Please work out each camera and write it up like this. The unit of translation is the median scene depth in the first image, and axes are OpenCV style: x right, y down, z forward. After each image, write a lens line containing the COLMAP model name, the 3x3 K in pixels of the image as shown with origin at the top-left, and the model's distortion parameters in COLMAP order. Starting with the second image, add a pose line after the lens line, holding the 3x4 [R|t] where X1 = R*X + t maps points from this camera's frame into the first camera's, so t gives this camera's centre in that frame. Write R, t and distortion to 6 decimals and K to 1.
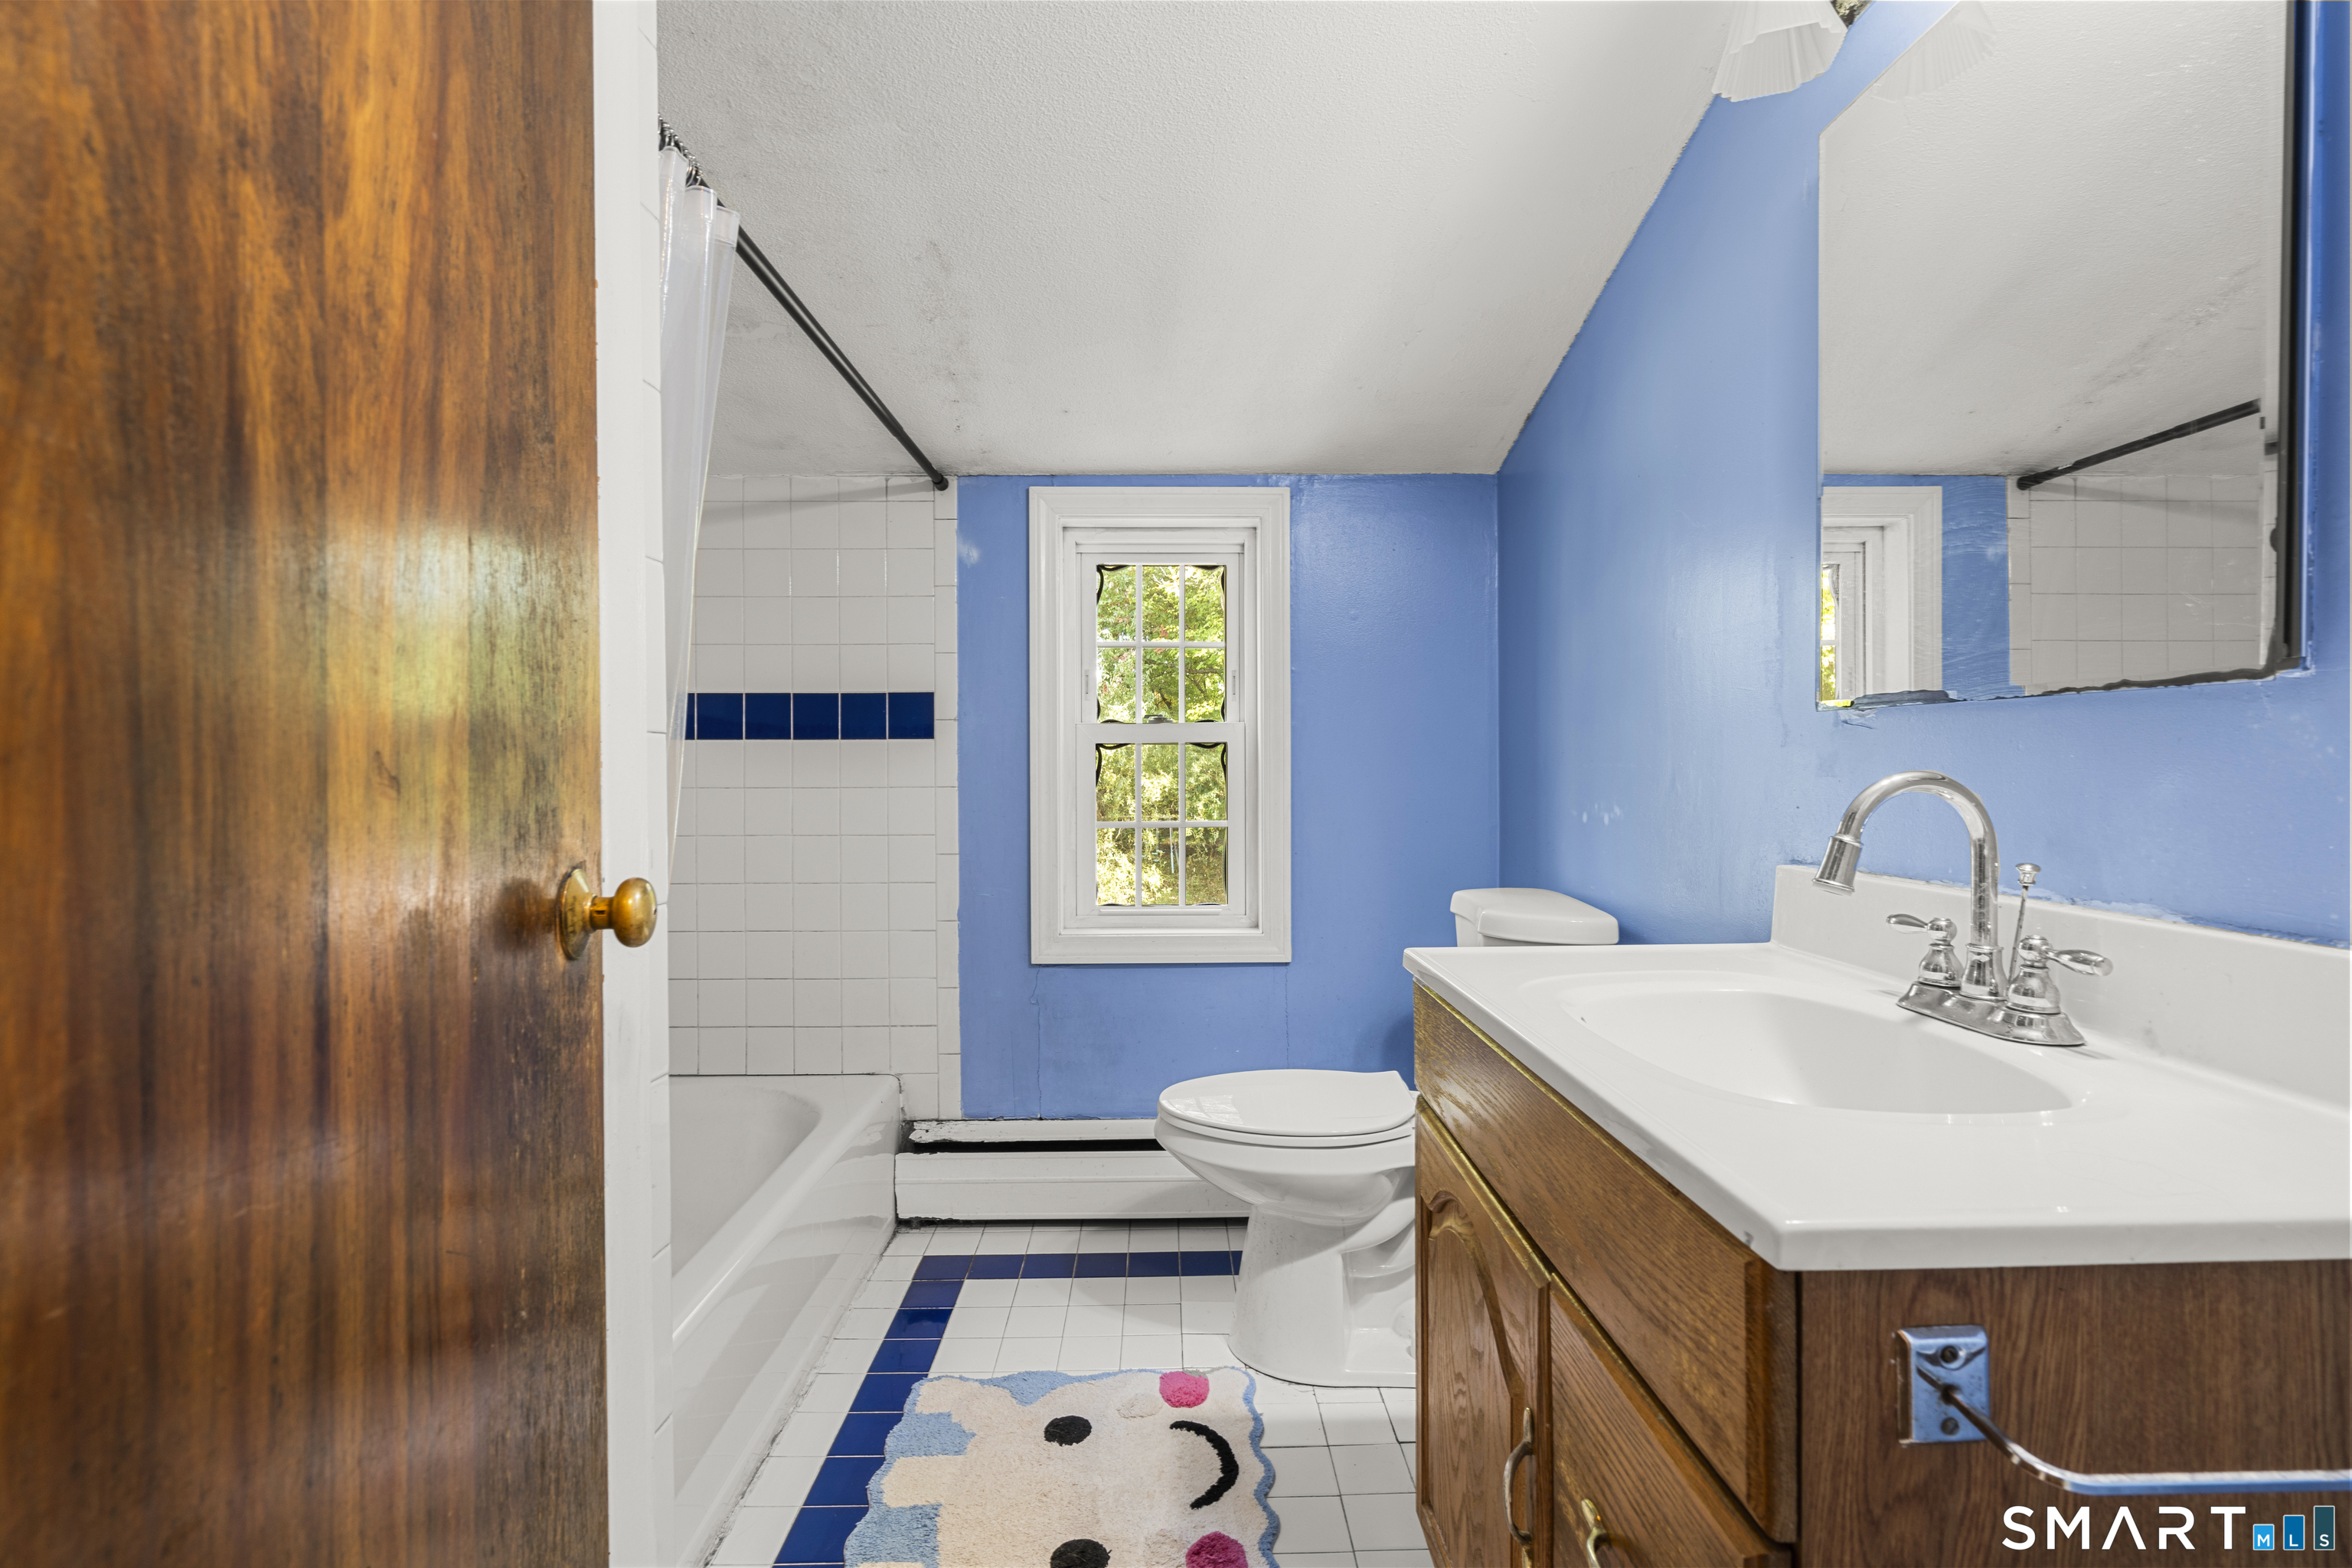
lens RADIAL K [[1073.5, 0, 1175.2], [0, 1073.5, 775.8], [0, 0, 1]] dist [-0.003165, 0.003300]
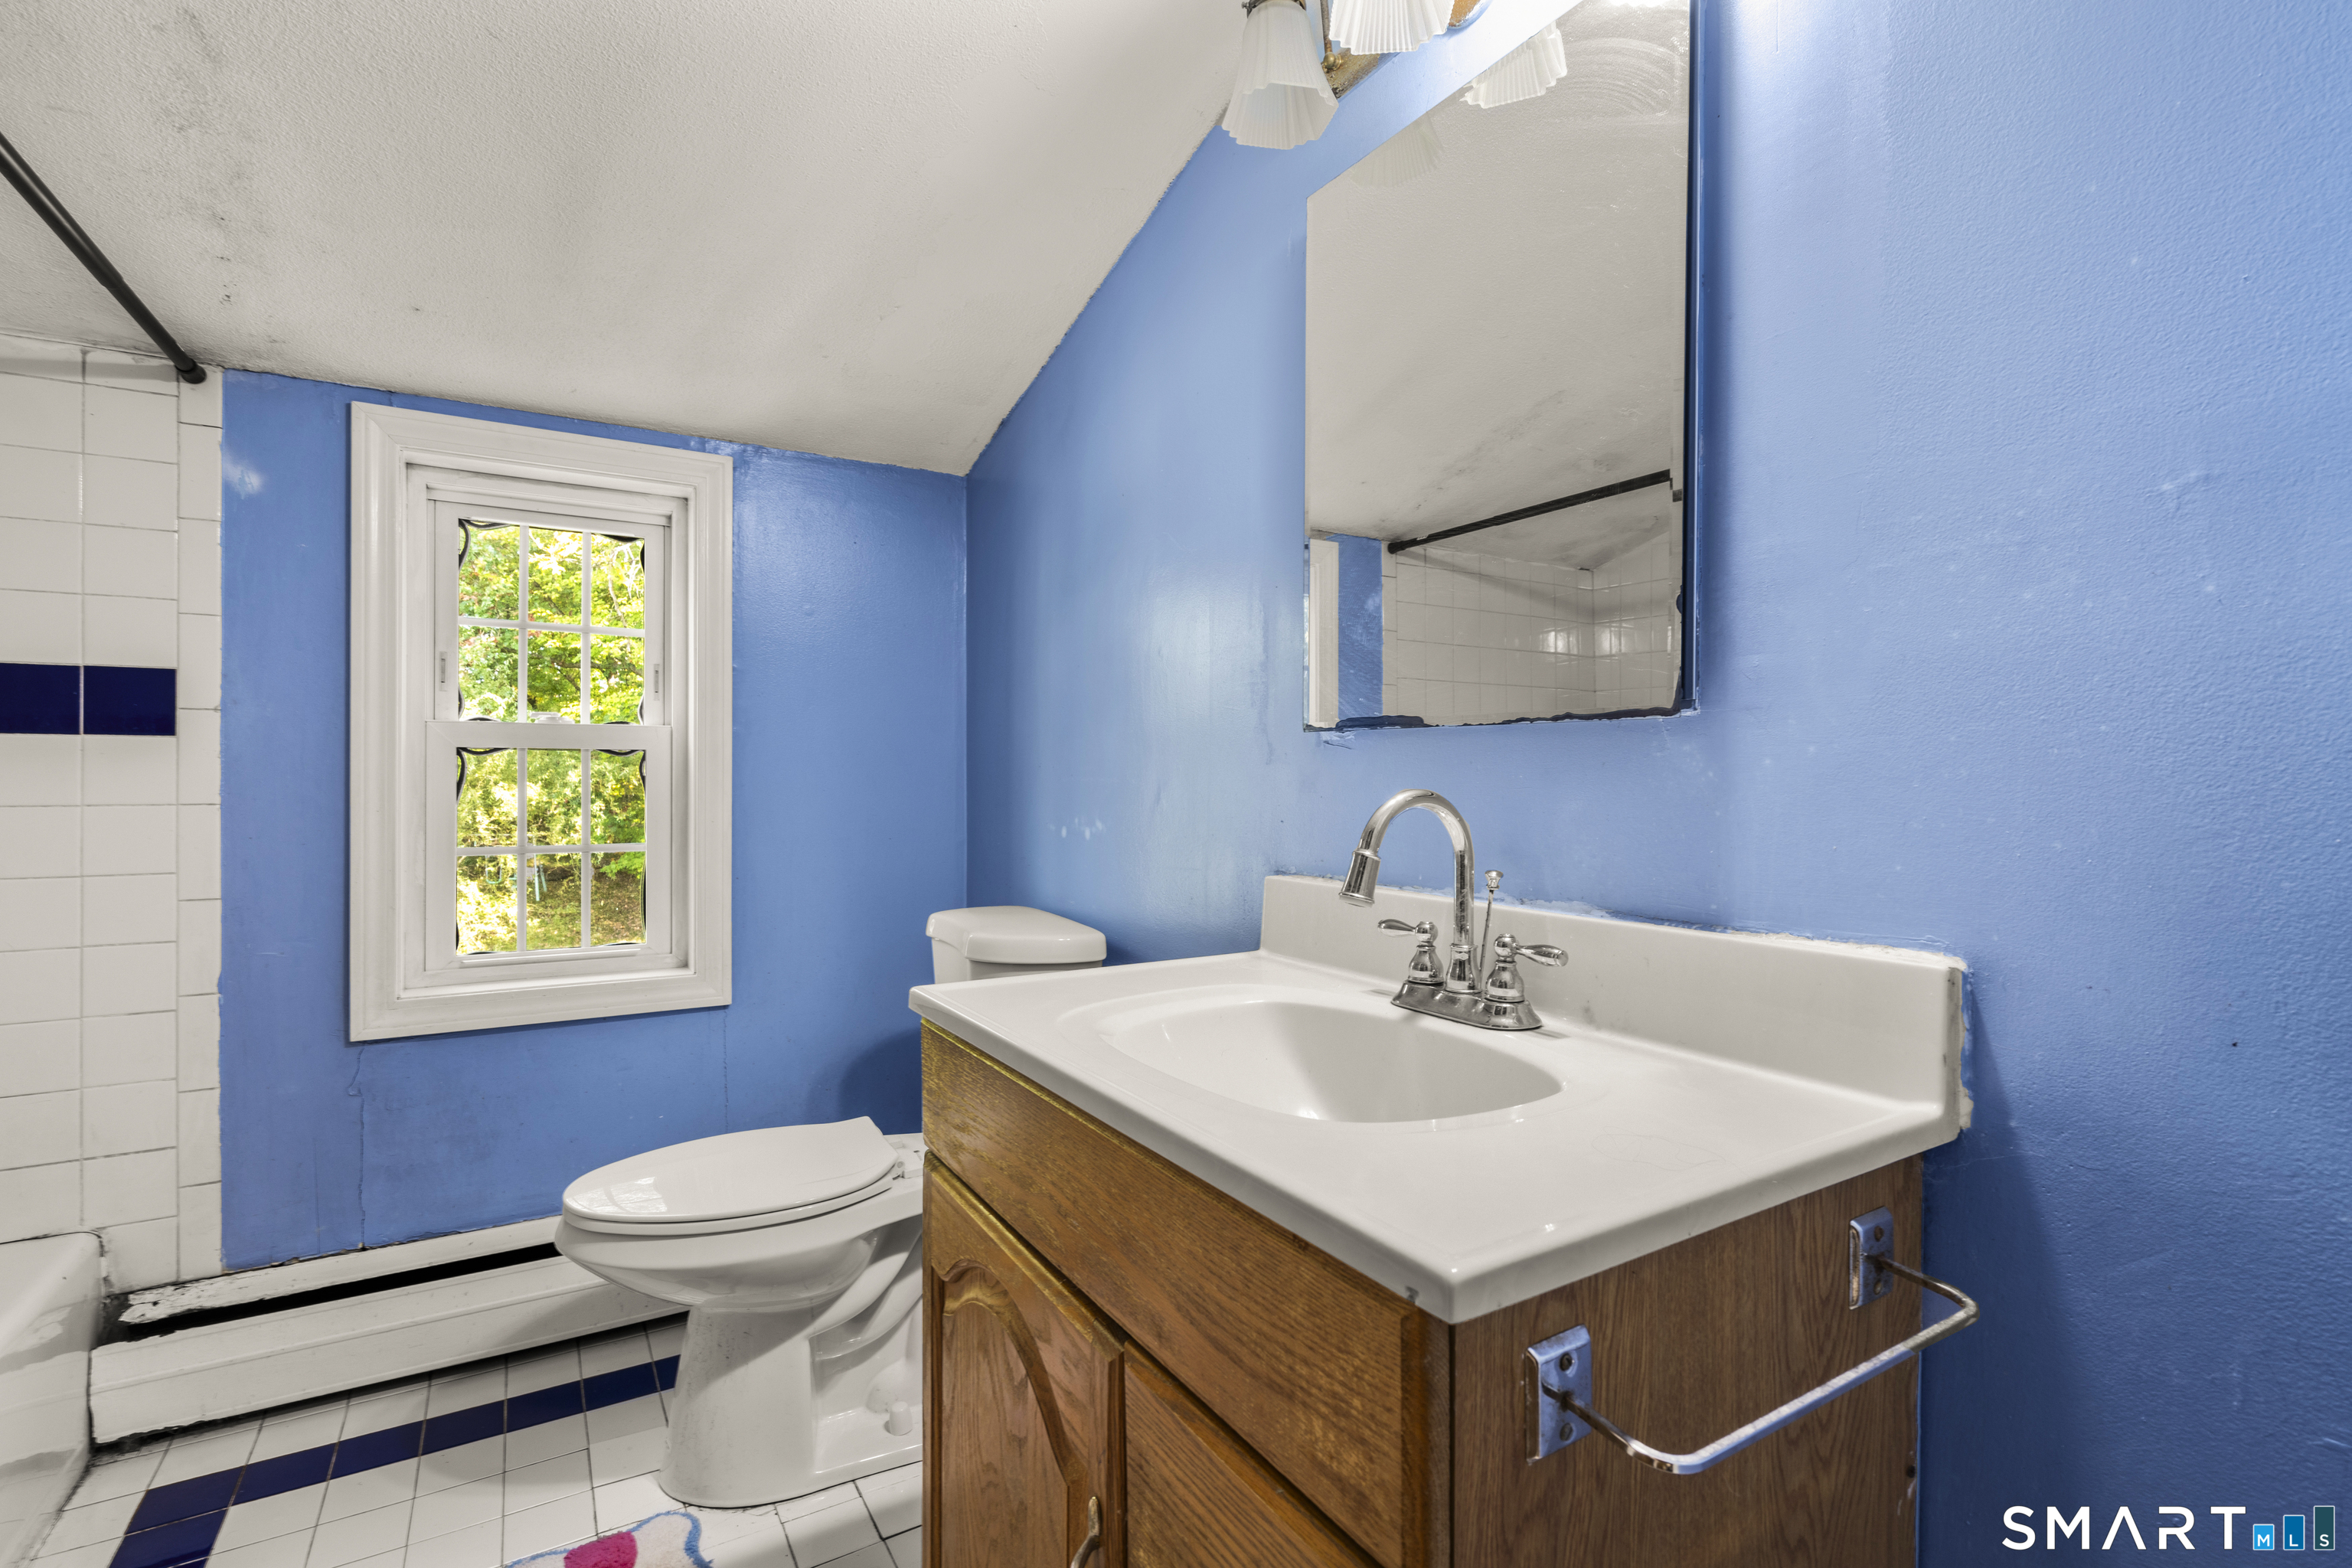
lens RADIAL K [[1073.5, 0, 1187.8], [0, 1073.5, 775.9], [0, 0, 1]] dist [-0.003165, 0.003300]
pose [[0.854232, 0.006123, 0.519857, -0.038836], [-0.001251, 0.999952, -0.009723, -0.003616], [-0.519891, 0.007656, 0.854198, 0.095203]]
